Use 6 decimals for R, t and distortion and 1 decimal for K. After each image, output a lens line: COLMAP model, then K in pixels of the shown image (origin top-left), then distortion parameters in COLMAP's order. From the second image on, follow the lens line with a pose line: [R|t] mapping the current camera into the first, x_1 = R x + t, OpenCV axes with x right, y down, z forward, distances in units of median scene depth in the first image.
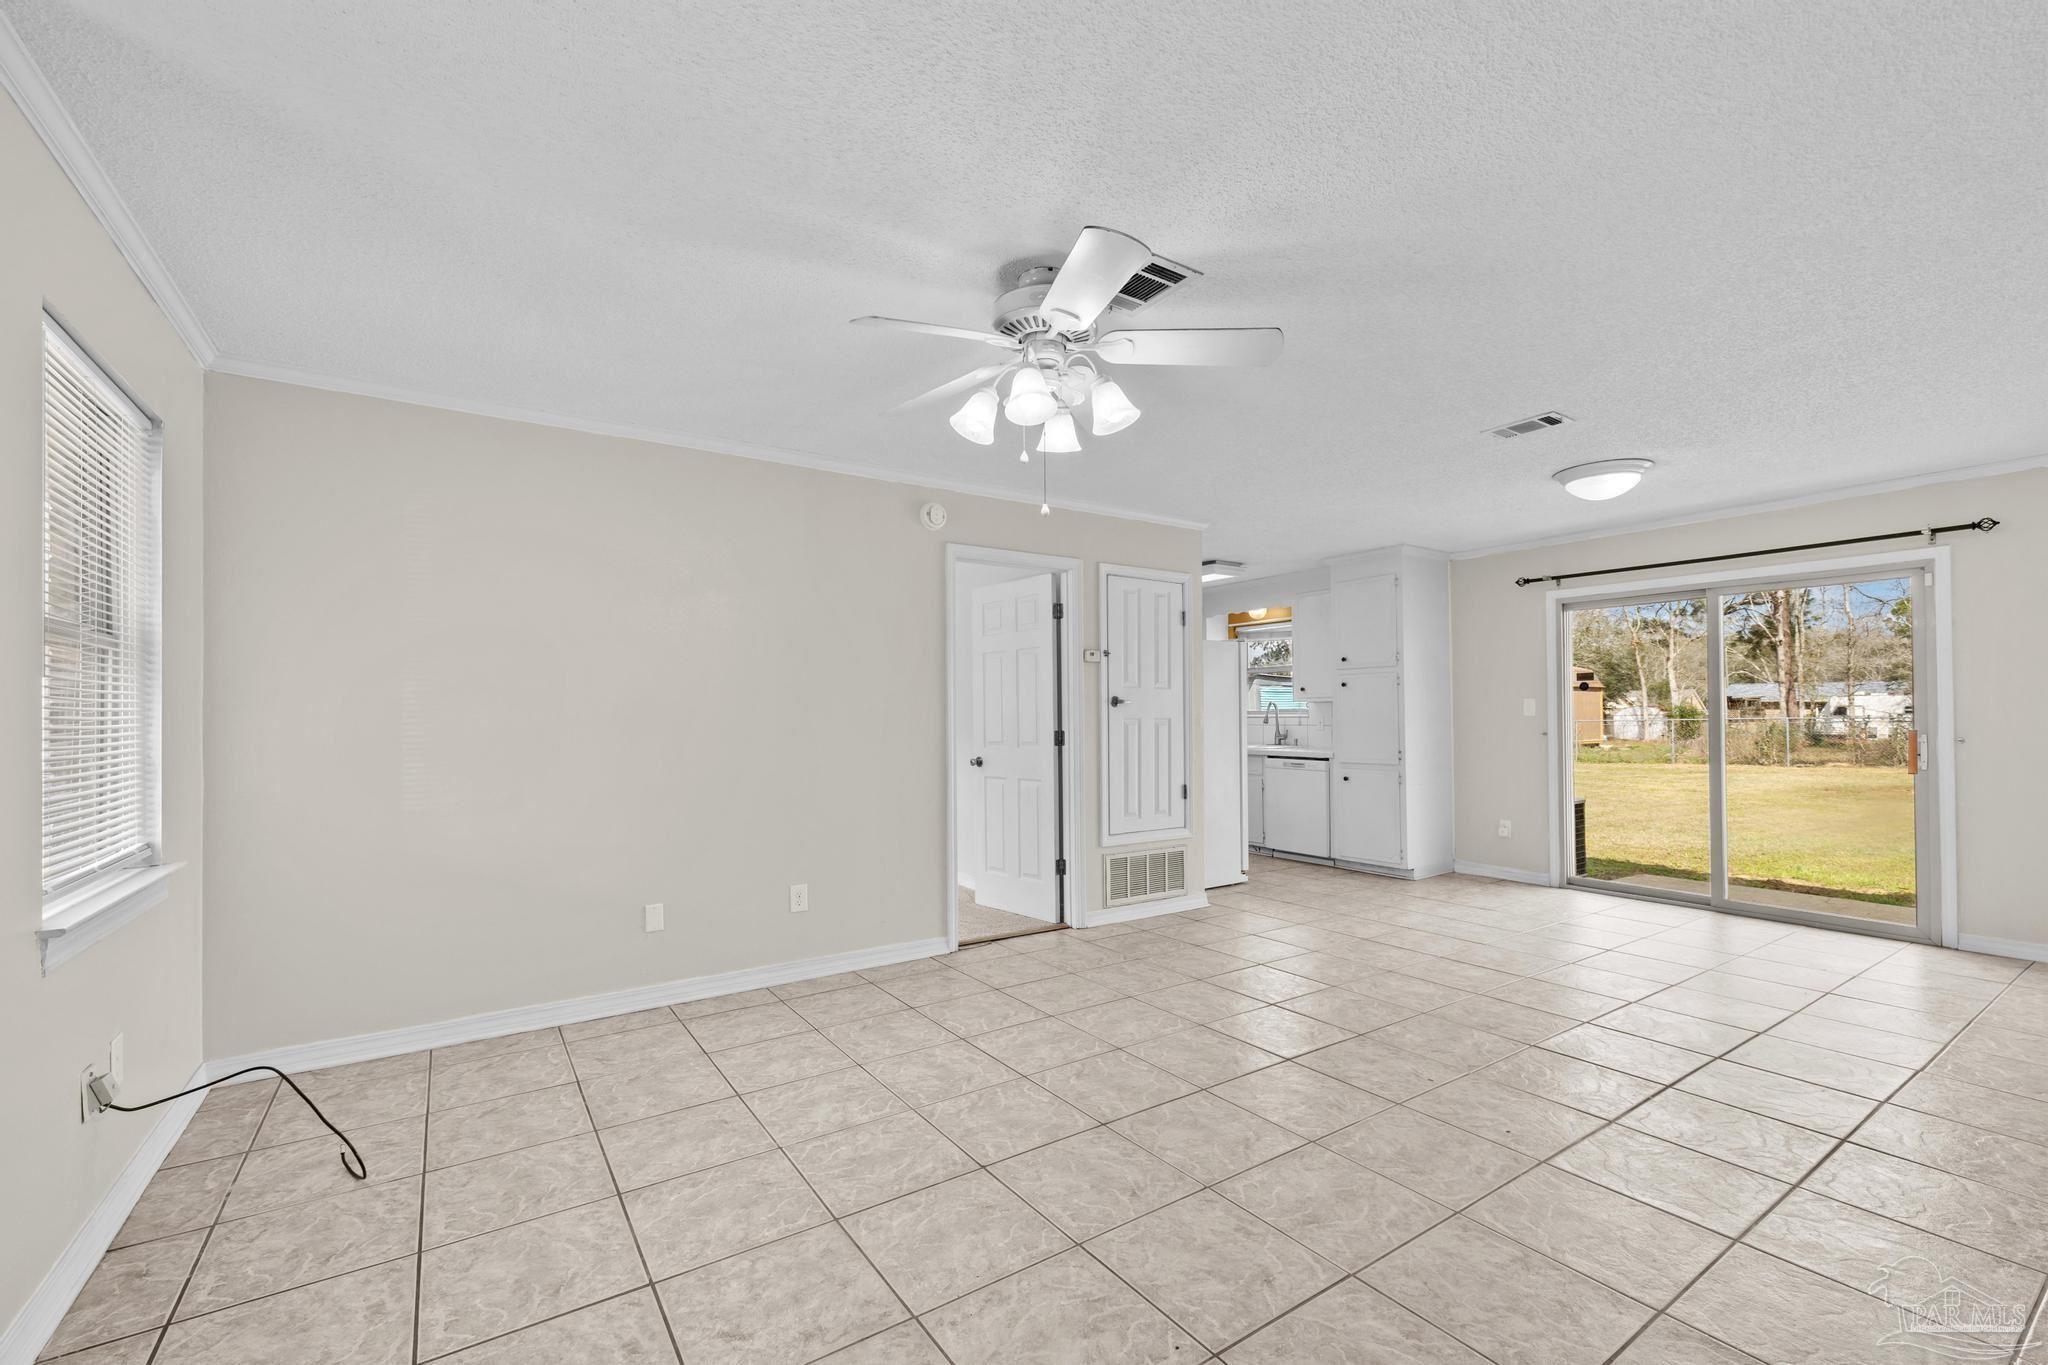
lens RADIAL K [[868.7, 0, 1013.6], [0, 868.7, 709.2], [0, 0, 1]] dist [0.003501, 0.000330]
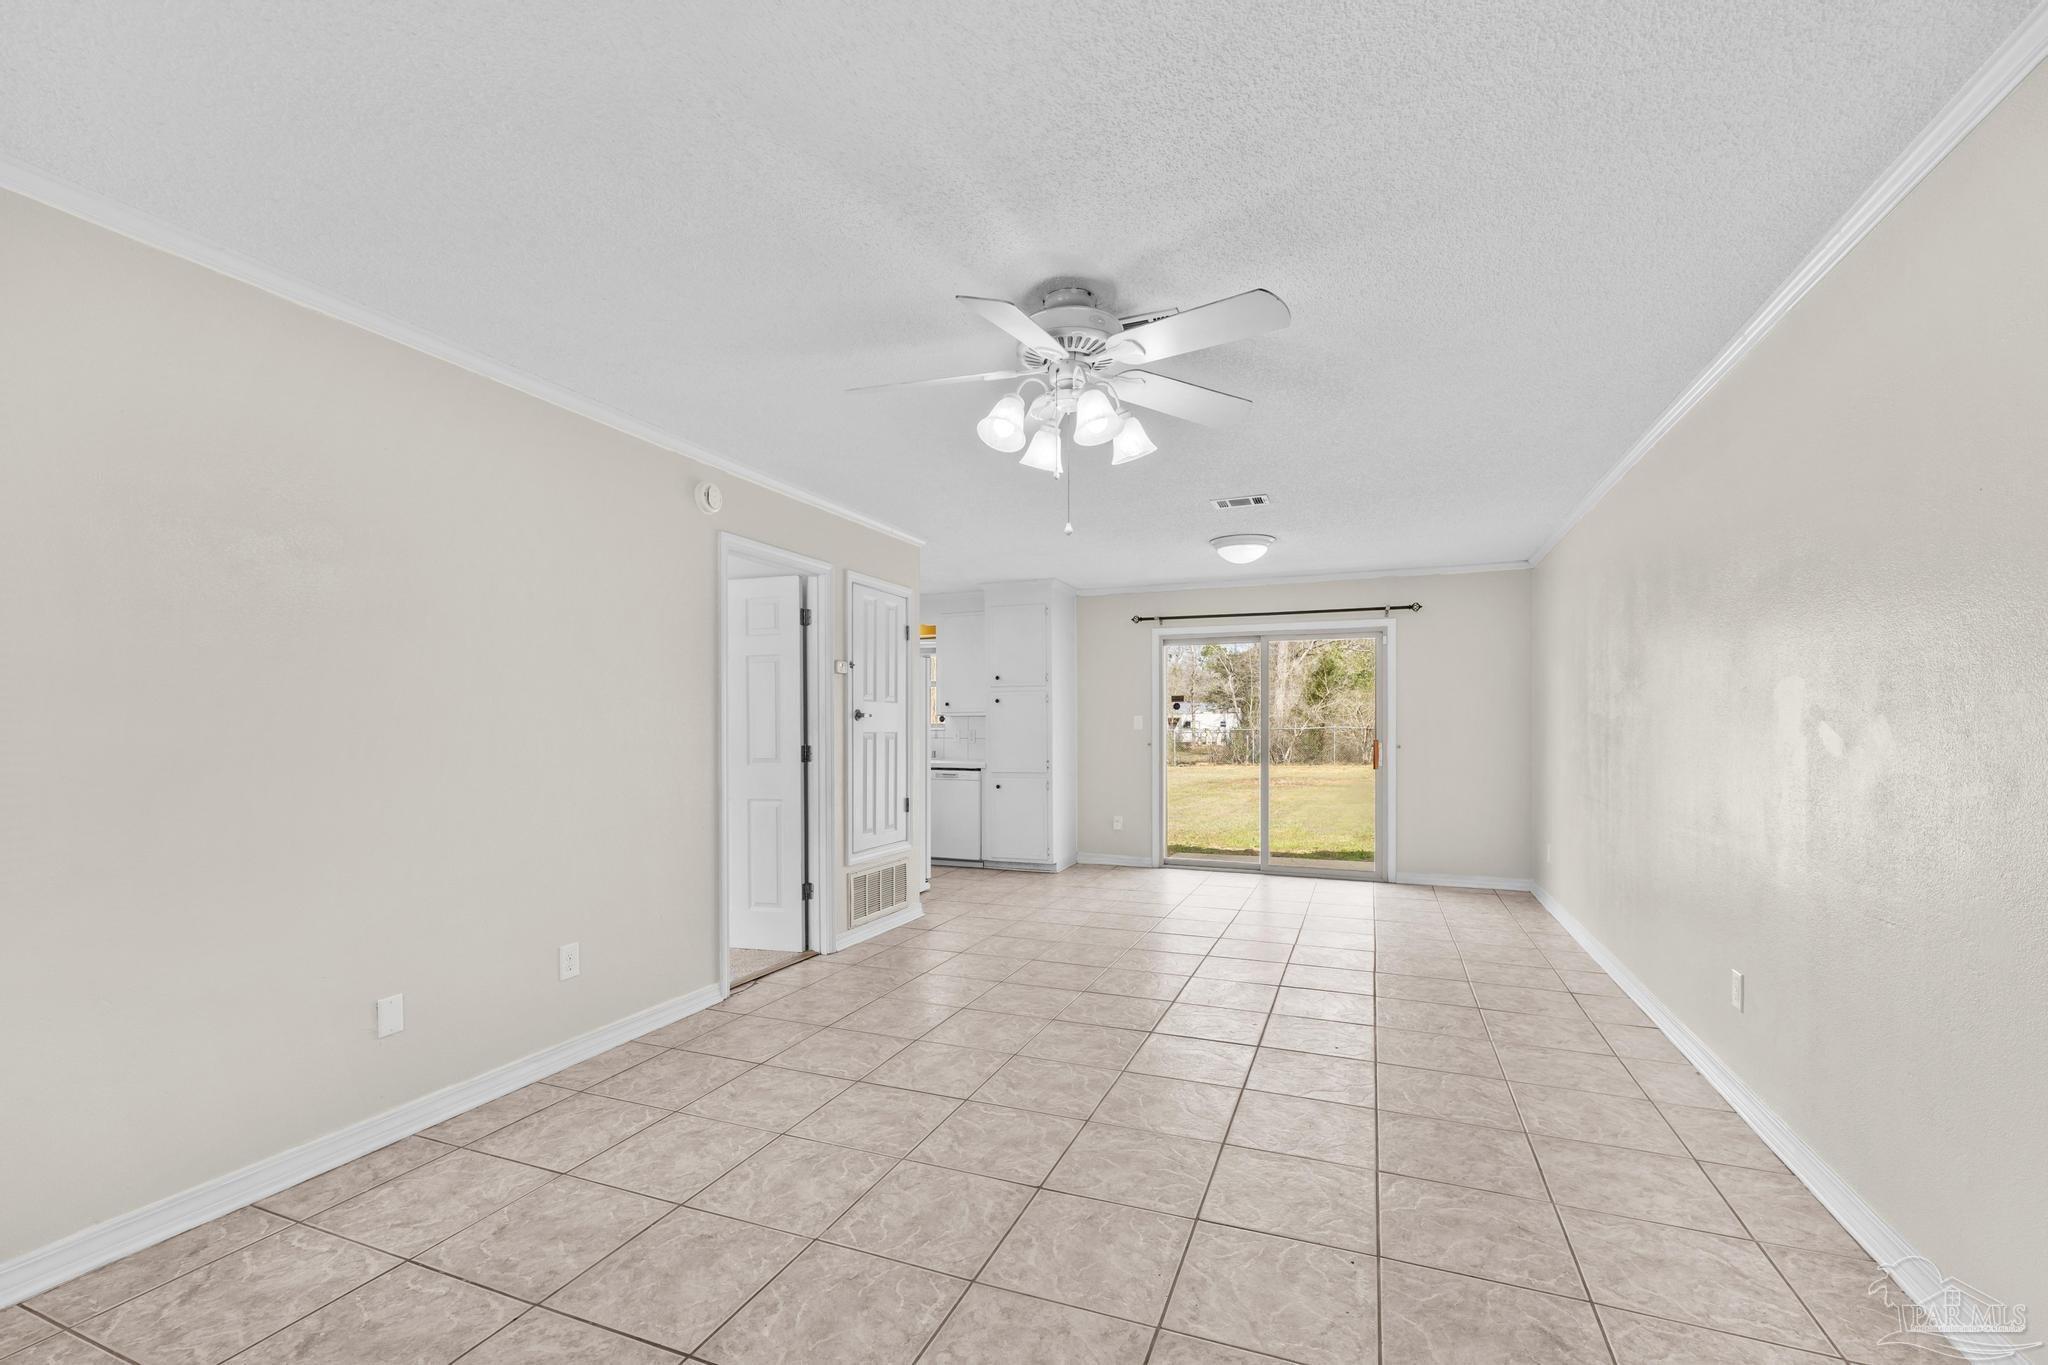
lens RADIAL K [[879.6, 0, 1022.2], [0, 879.6, 733.2], [0, 0, 1]] dist [0.001468, 0.000280]
pose [[0.824807, -0.001180, 0.565414, -0.309782], [-0.007160, 0.999896, 0.012532, -0.002111], [-0.565370, -0.014385, 0.824712, 0.095537]]
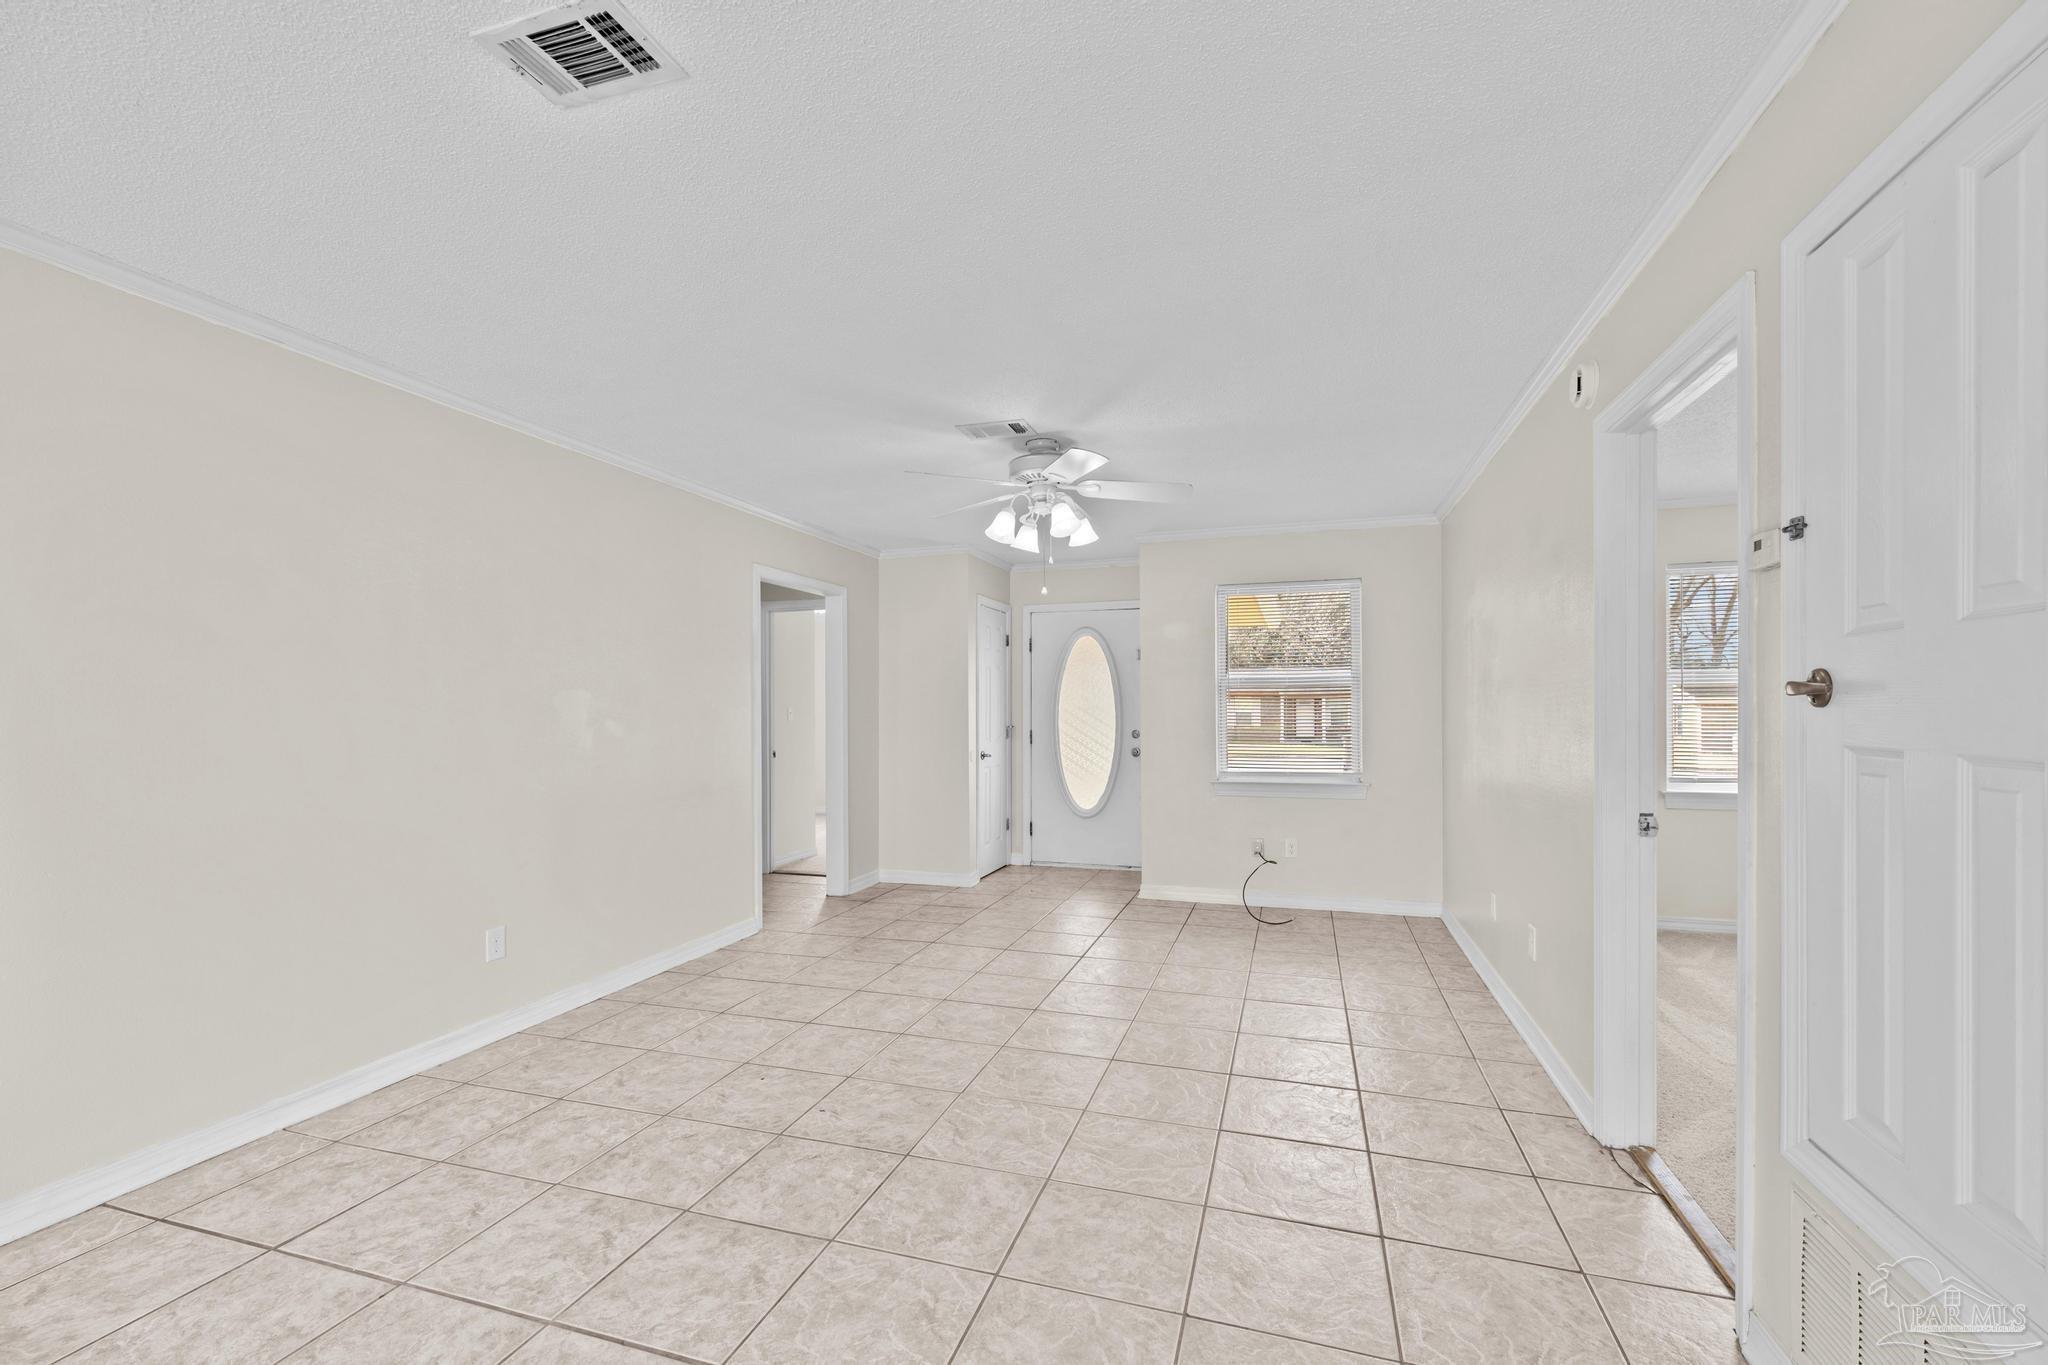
lens RADIAL K [[848.8, 0, 1020.3], [0, 848.8, 721.9], [0, 0, 1]] dist [0.002114, 0.000270]
pose [[-0.782880, 0.019011, -0.621883, 0.539871], [0.016816, 0.999814, 0.009394, -0.004918], [0.621946, -0.003103, -0.783054, 1.144203]]
